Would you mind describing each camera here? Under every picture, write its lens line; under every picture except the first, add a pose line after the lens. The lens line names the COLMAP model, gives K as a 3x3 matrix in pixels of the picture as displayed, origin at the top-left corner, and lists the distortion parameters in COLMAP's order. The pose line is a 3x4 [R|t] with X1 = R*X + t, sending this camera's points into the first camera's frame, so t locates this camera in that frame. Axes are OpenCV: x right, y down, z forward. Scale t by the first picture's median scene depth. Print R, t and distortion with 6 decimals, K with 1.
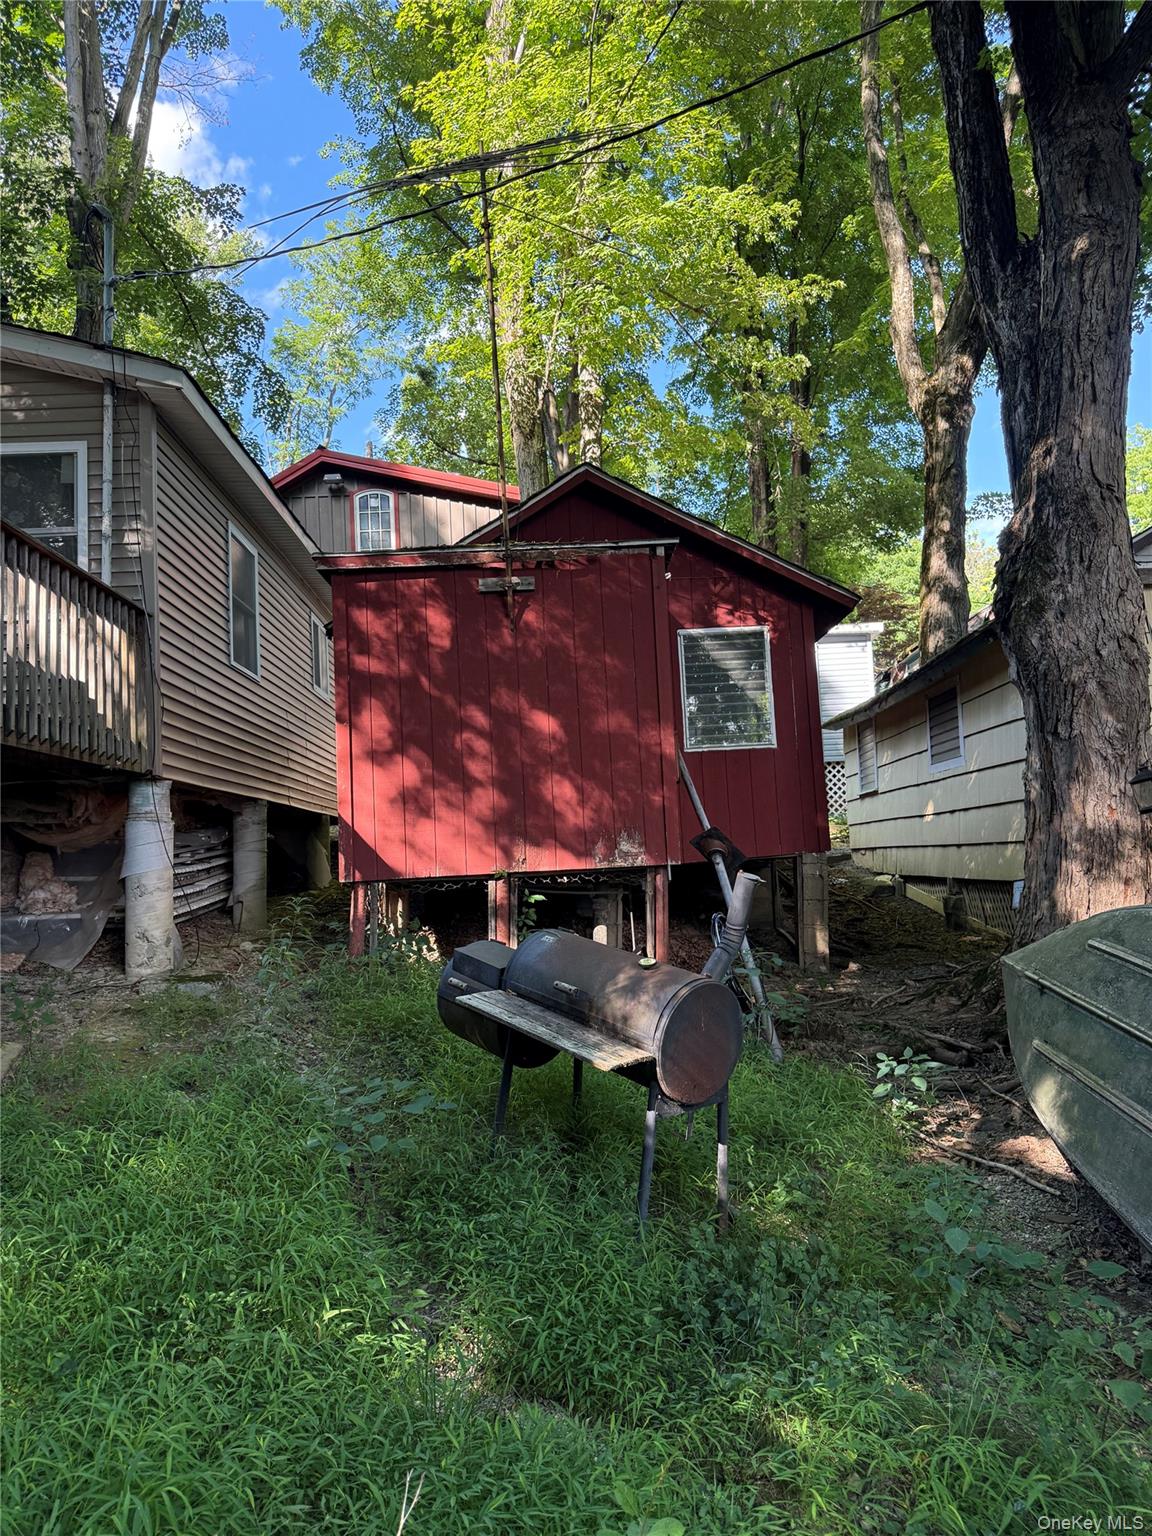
lens RADIAL K [[1076.3, 0, 571.3], [0, 1076.3, 772.4], [0, 0, 1]] dist [0.047300, -0.035570]
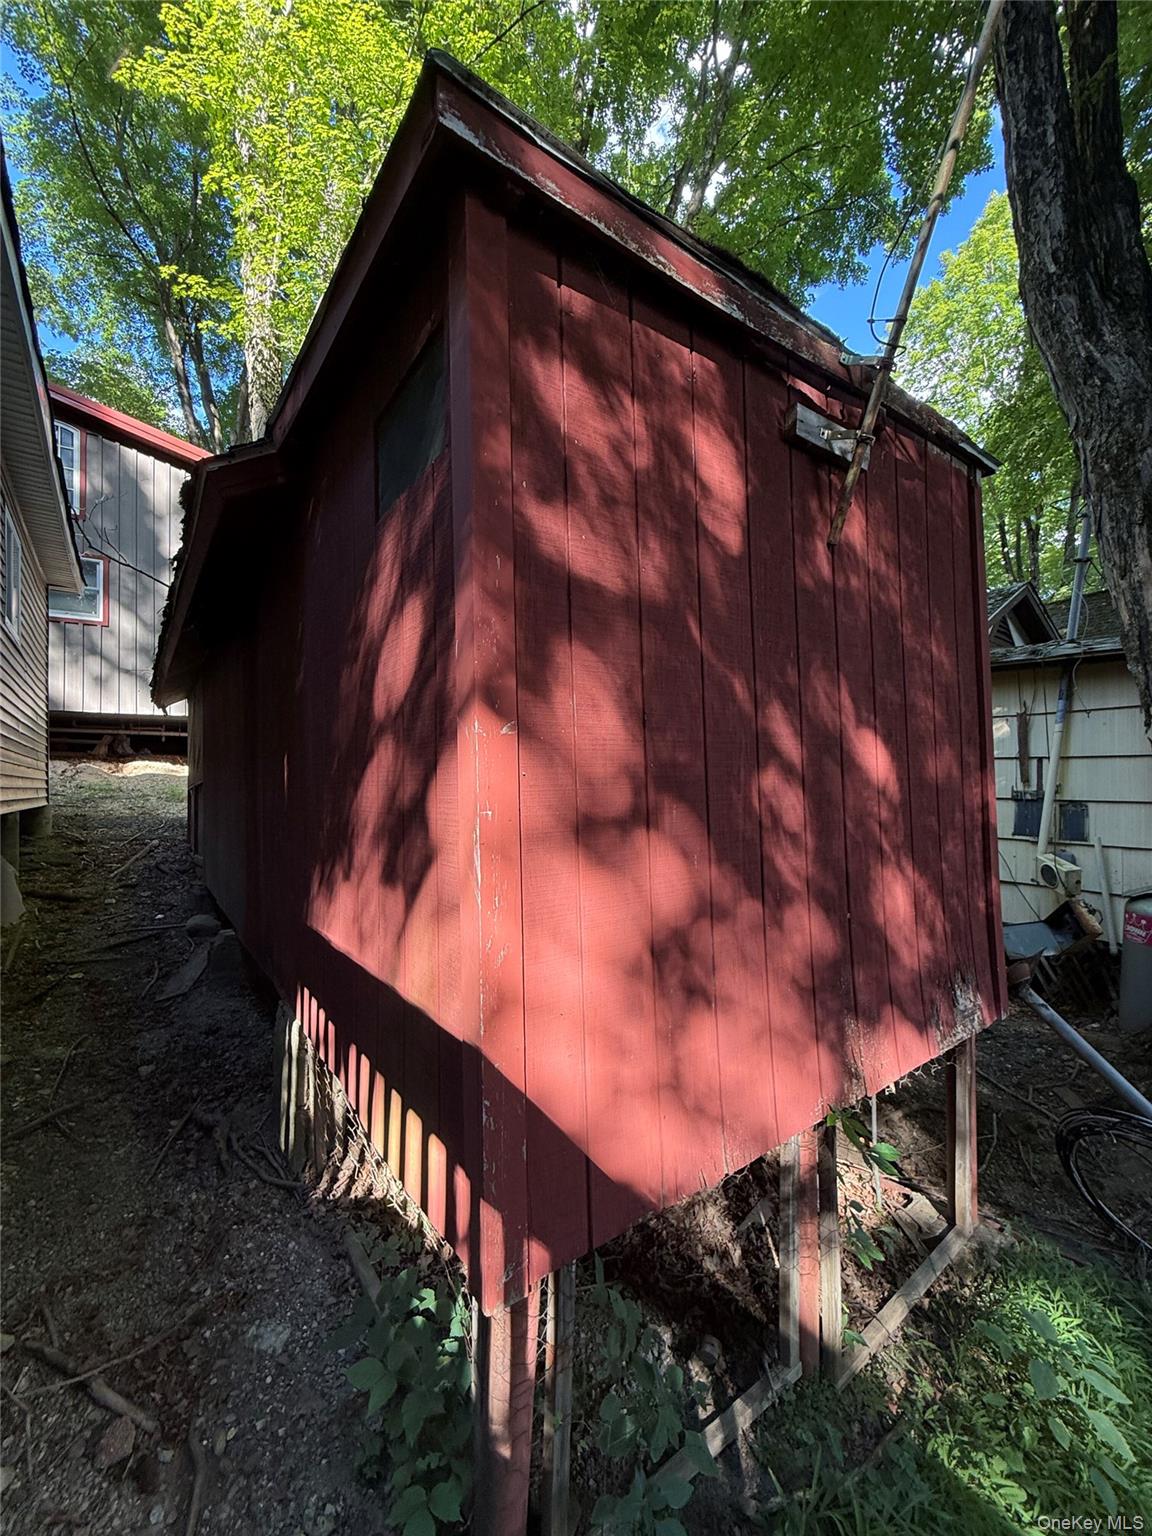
lens RADIAL K [[612.5, 0, 569.2], [0, 612.5, 766.8], [0, 0, 1]] dist [-0.001063, 0.000245]
pose [[0.817037, 0.047030, 0.574663, -0.287271], [-0.070095, 0.997377, 0.018034, -0.037602], [-0.572308, -0.055015, 0.818191, 0.848276]]
